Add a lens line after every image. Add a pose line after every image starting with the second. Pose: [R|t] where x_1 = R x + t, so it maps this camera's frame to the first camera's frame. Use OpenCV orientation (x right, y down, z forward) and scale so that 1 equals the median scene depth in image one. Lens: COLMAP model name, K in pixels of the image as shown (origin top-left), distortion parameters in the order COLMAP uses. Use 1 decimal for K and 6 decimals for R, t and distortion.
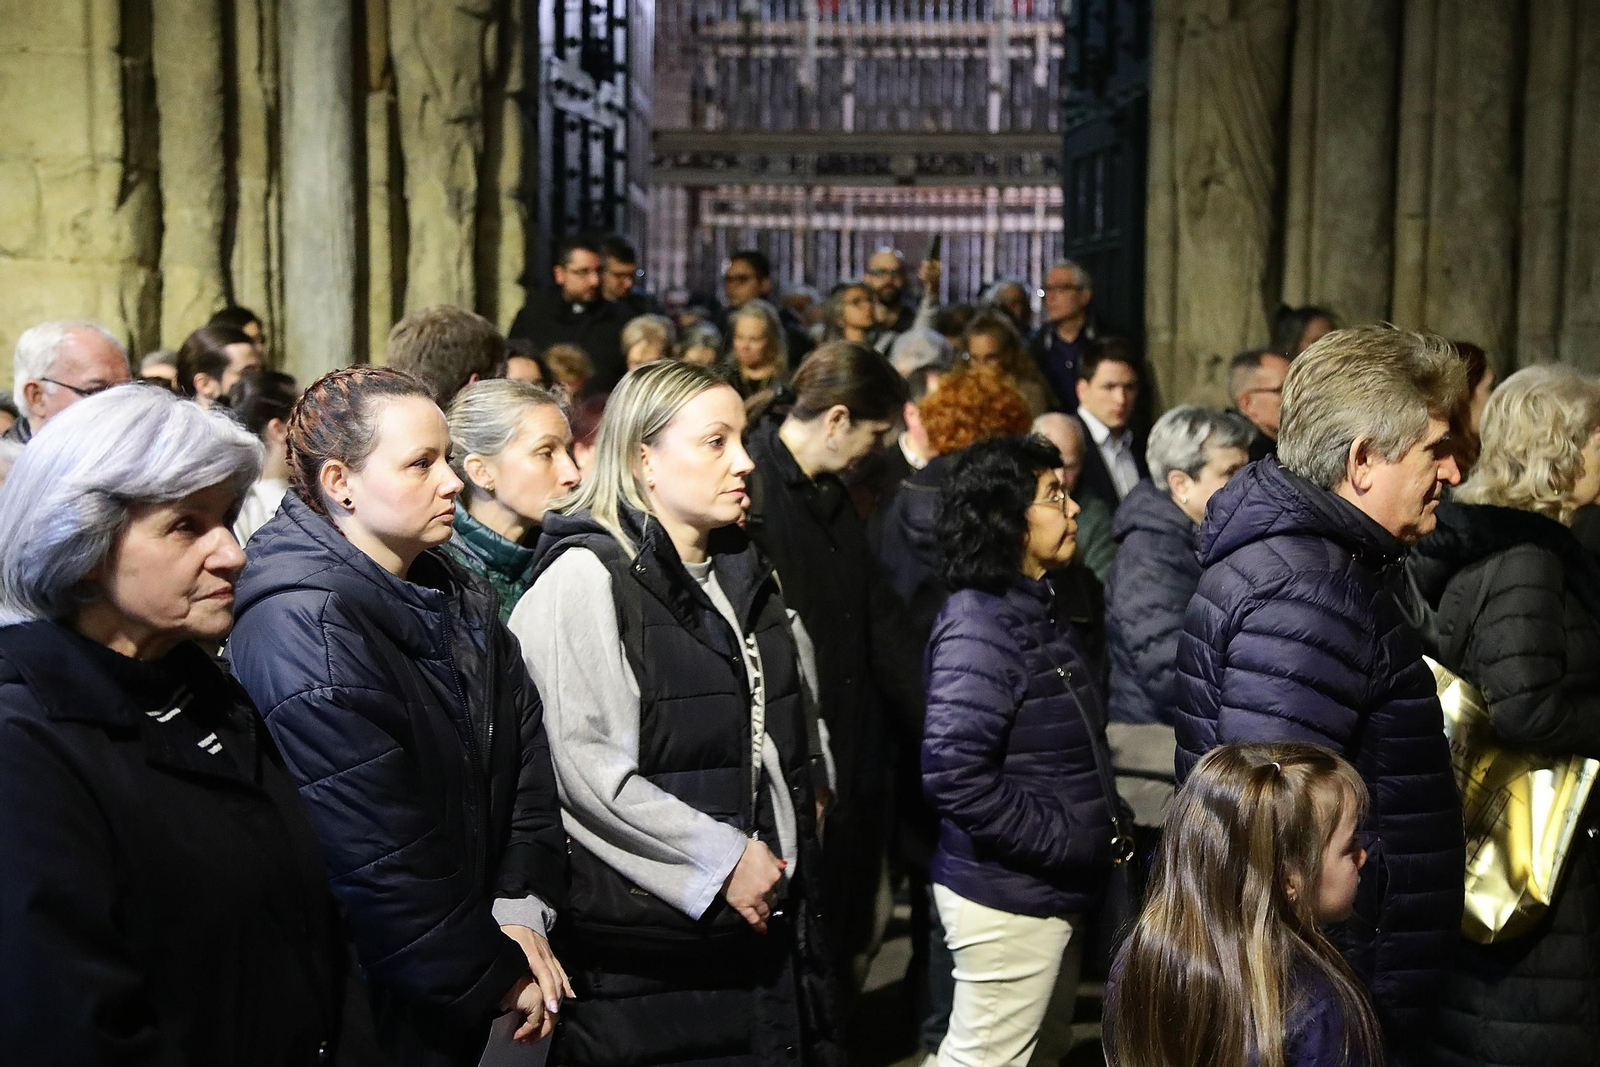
lens RADIAL K [[2390.8, 0, 800.0], [0, 2390.8, 533.5], [0, 0, 1]] dist [0.189225, 0.011087]
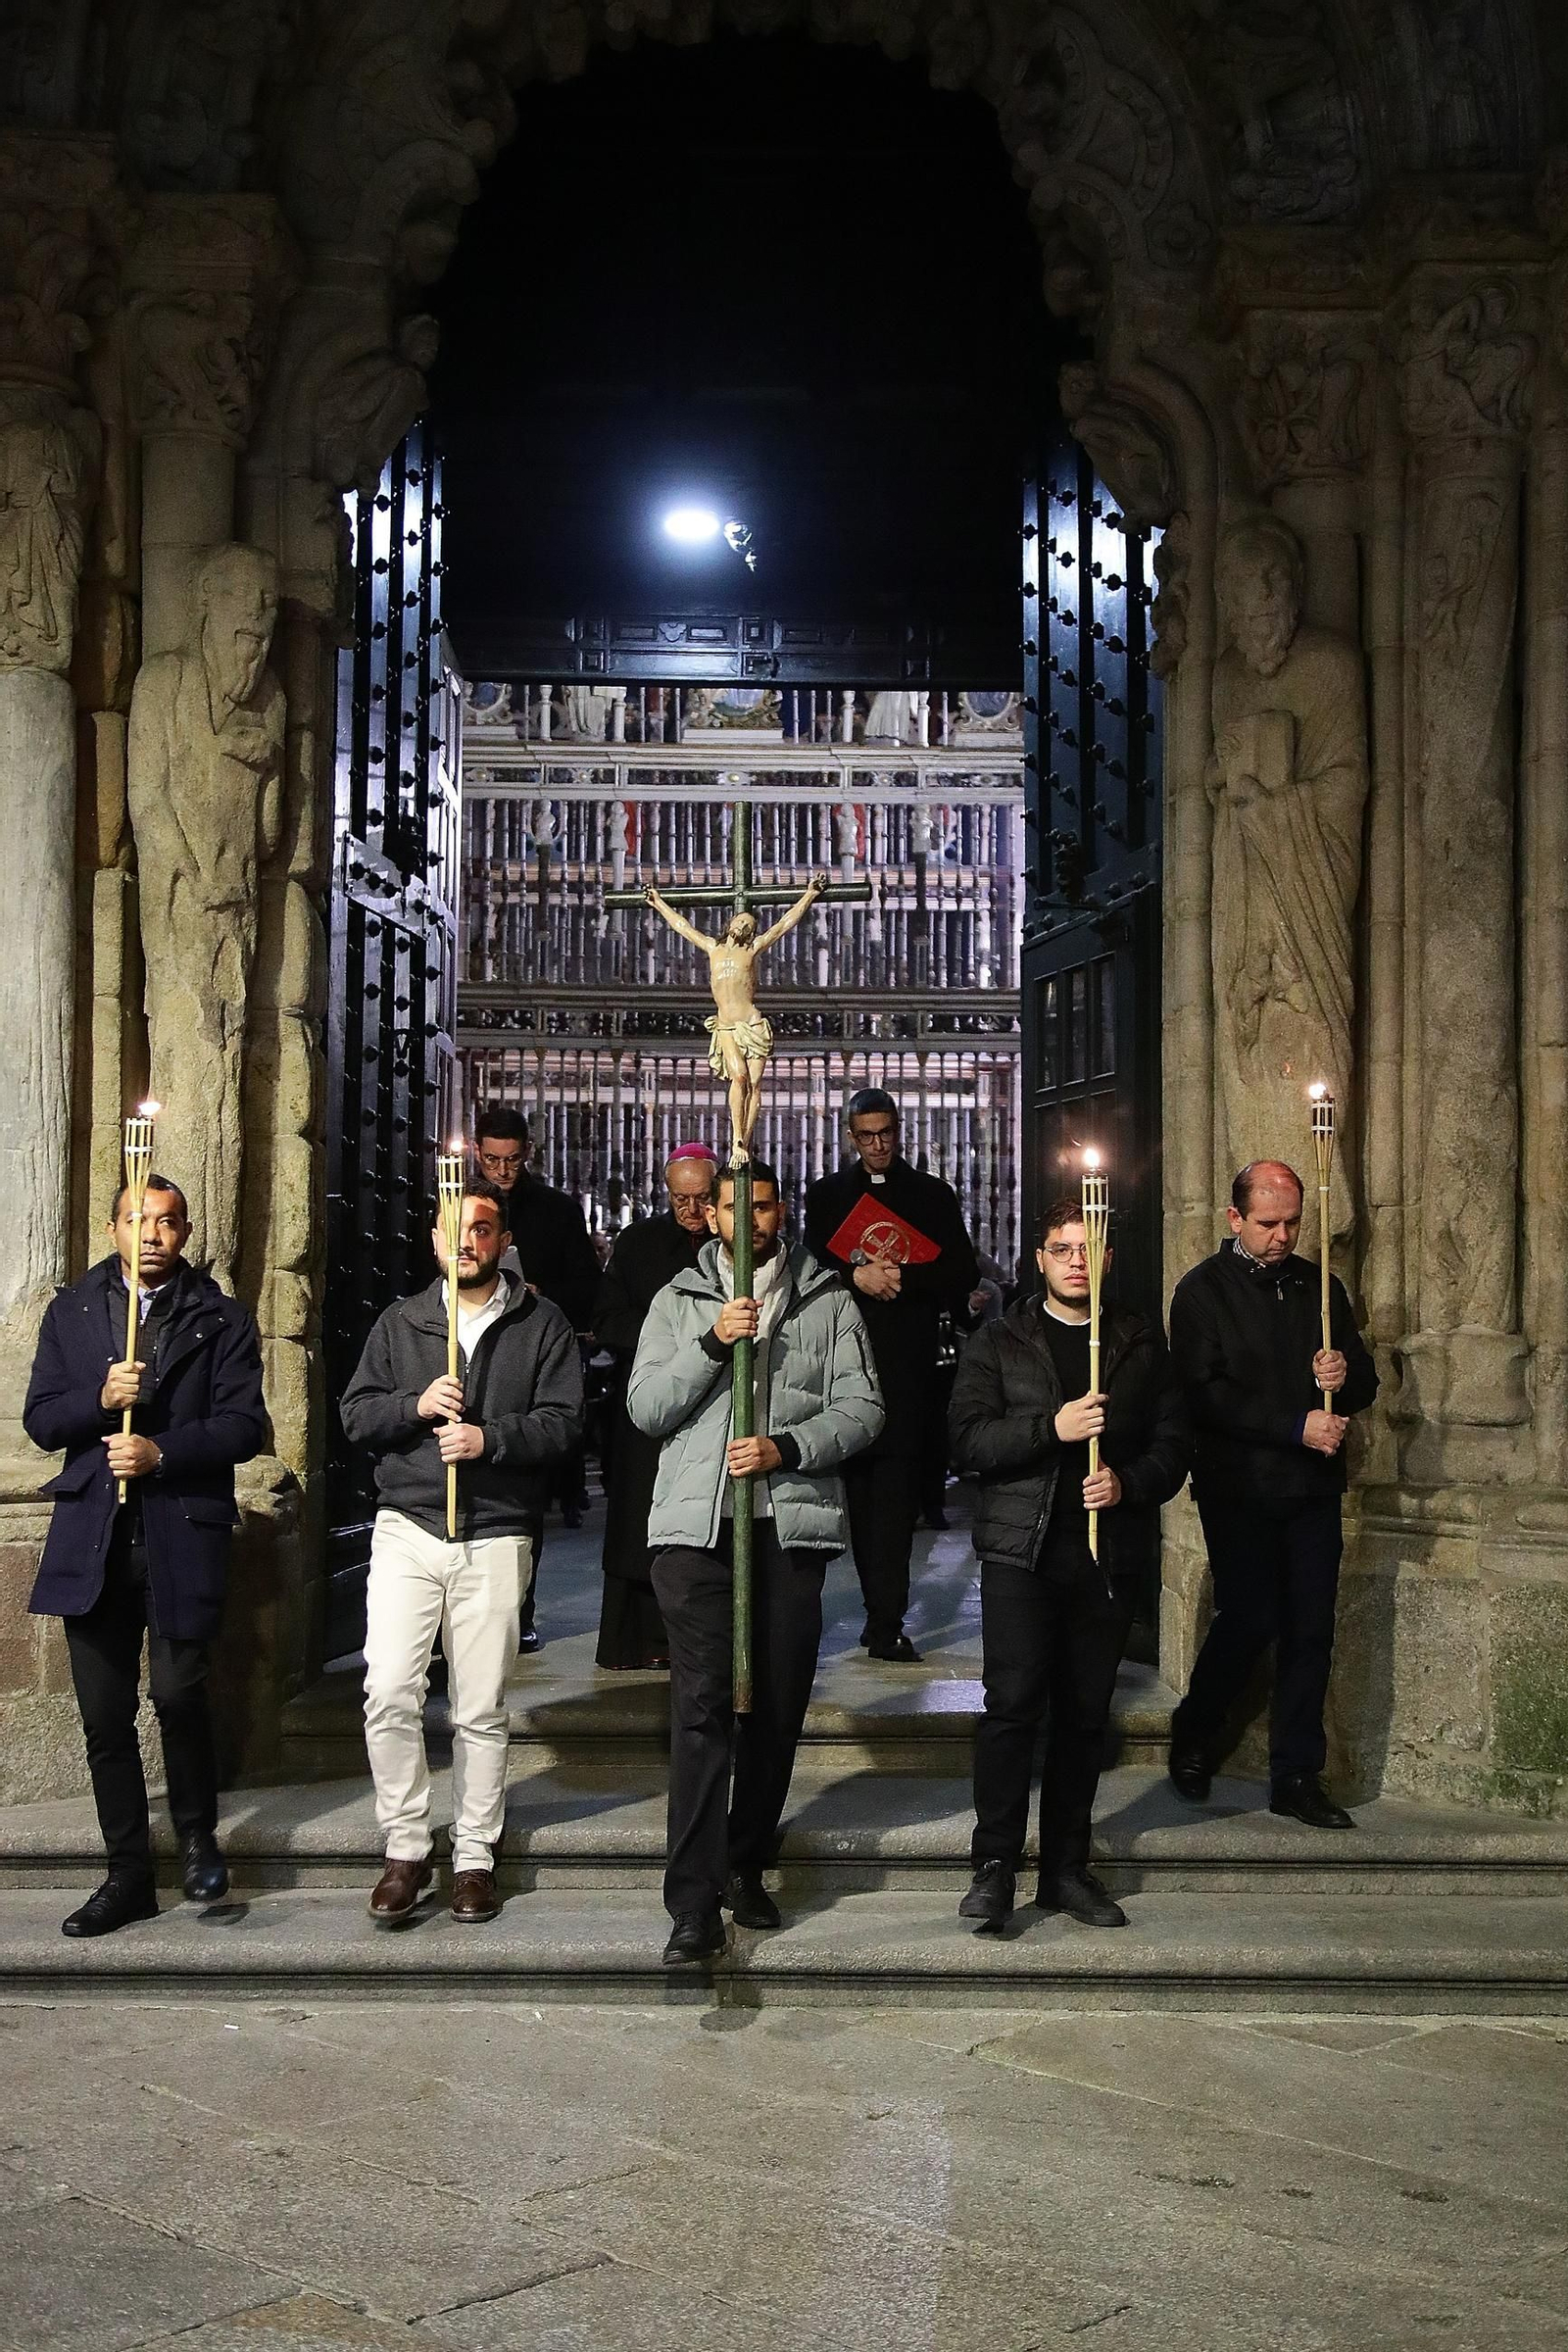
lens RADIAL K [[2676.9, 0, 769.9], [0, 2676.9, 1171.5], [0, 0, 1]] dist [0.065599, 0.053941]
pose [[0.996954, 0.001547, 0.077980, -0.042454], [0.006788, 0.994289, -0.106504, -0.008100], [-0.077700, 0.106709, 0.991250, 0.210702]]
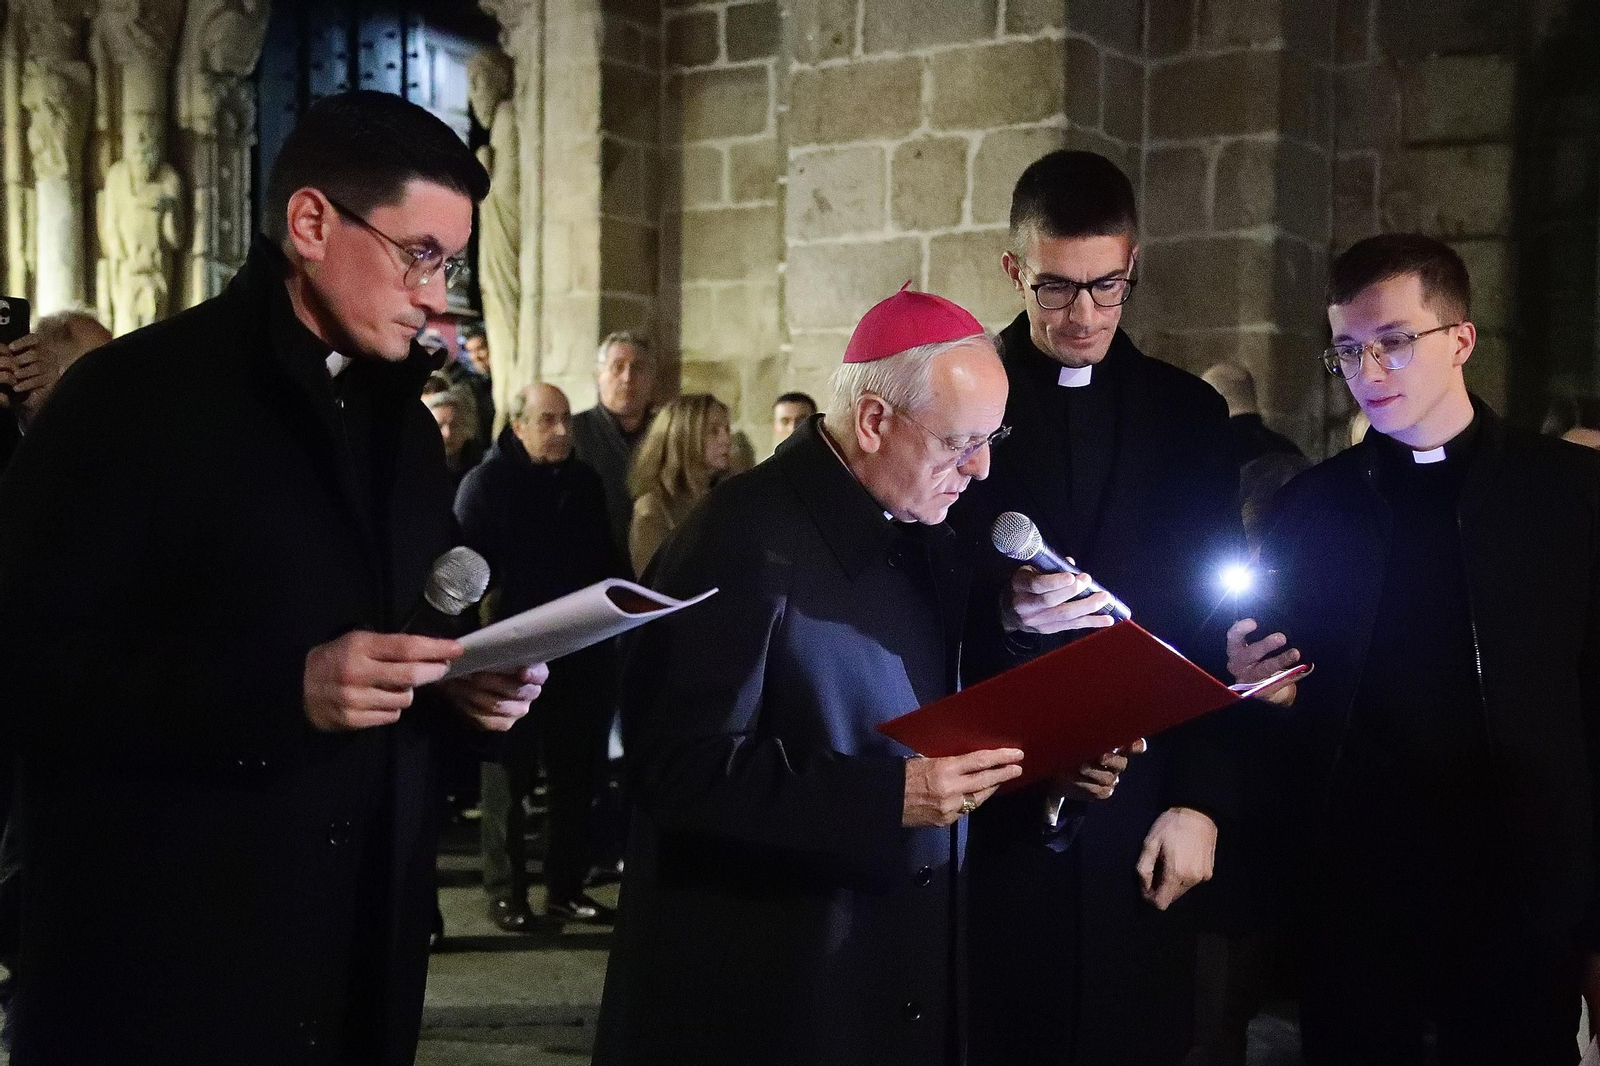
lens RADIAL K [[2160.7, 0, 800.0], [0, 2160.7, 533.0], [0, 0, 1]] dist [0.143290, -0.011354]
pose [[0.869110, 0.004421, -0.494599, 0.980492], [-0.030047, 0.998585, -0.043871, 0.056317], [0.493705, 0.052990, 0.868013, -0.057891]]
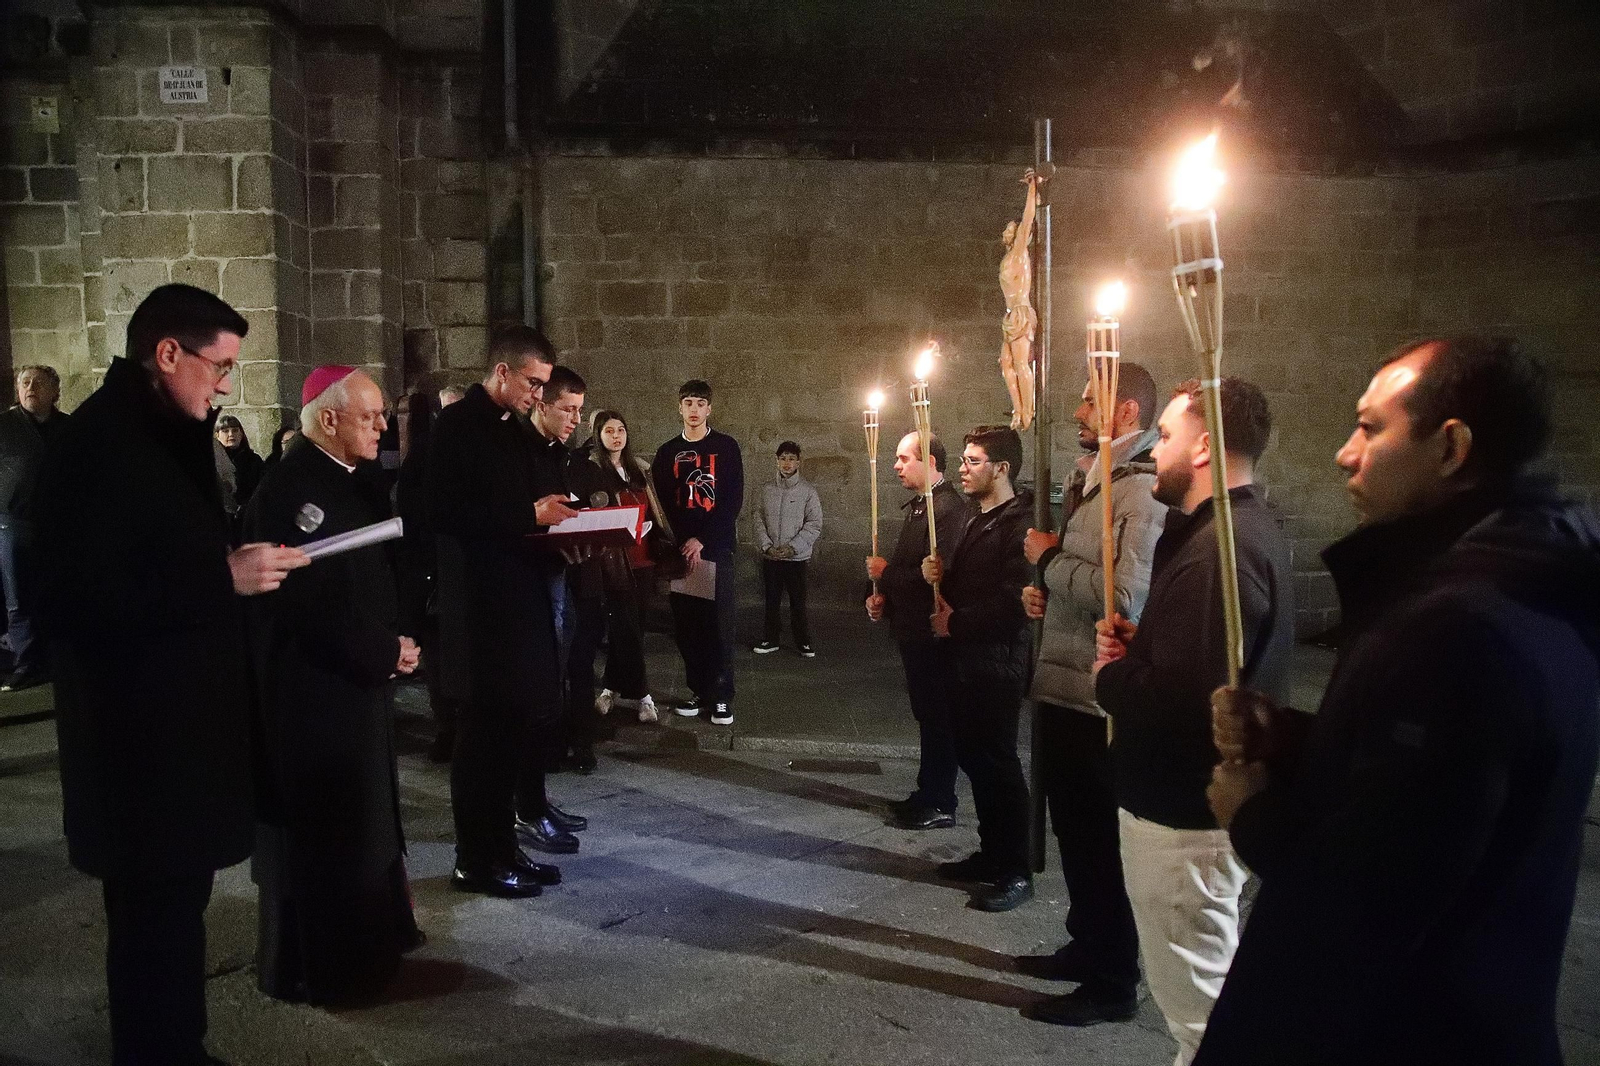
lens RADIAL K [[1090.0, 0, 797.8], [0, 1090.0, 542.8], [0, 0, 1]] dist [-0.124251, 0.080199]
pose [[0.988089, -0.034978, 0.149855, 0.907652], [0.029202, 0.998750, 0.040574, 0.049487], [-0.151087, -0.035715, 0.987875, -0.137144]]
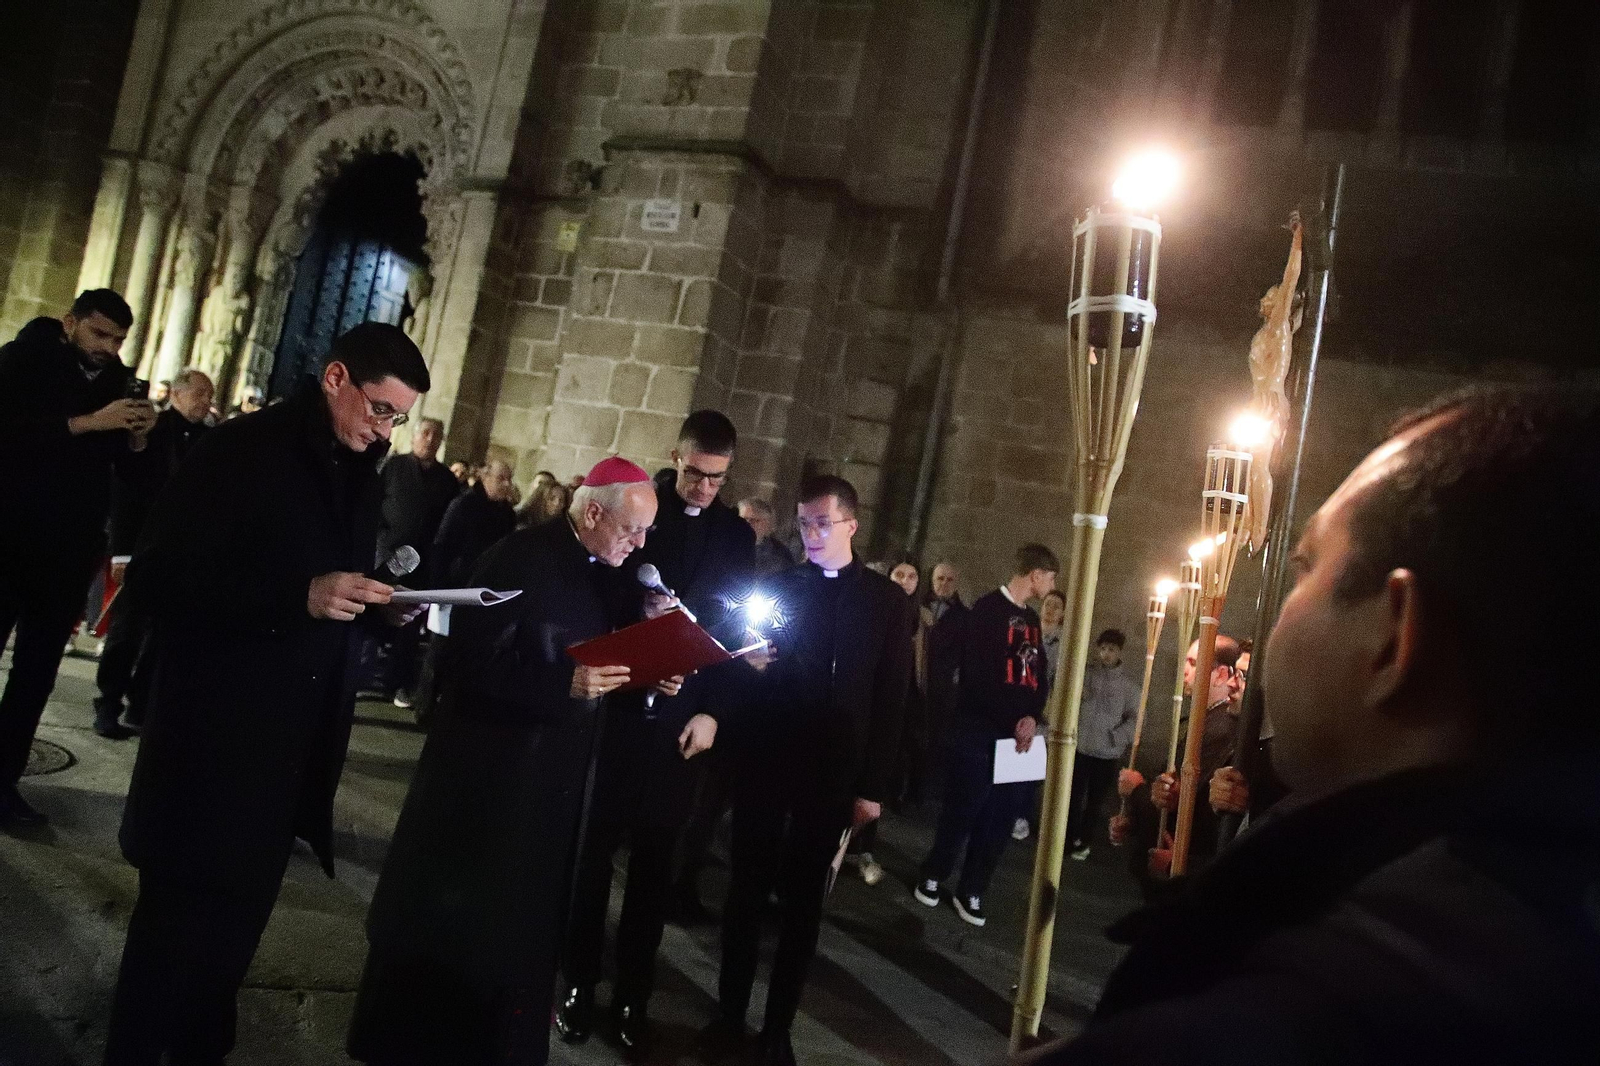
lens RADIAL K [[1079.7, 0, 793.4], [0, 1079.7, 541.9], [0, 0, 1]] dist [-0.131047, 0.083725]
pose [[0.948005, 0.166828, -0.271024, 0.986183], [-0.196100, 0.976929, -0.084585, 0.051632], [0.250660, 0.133335, 0.958849, -0.086603]]
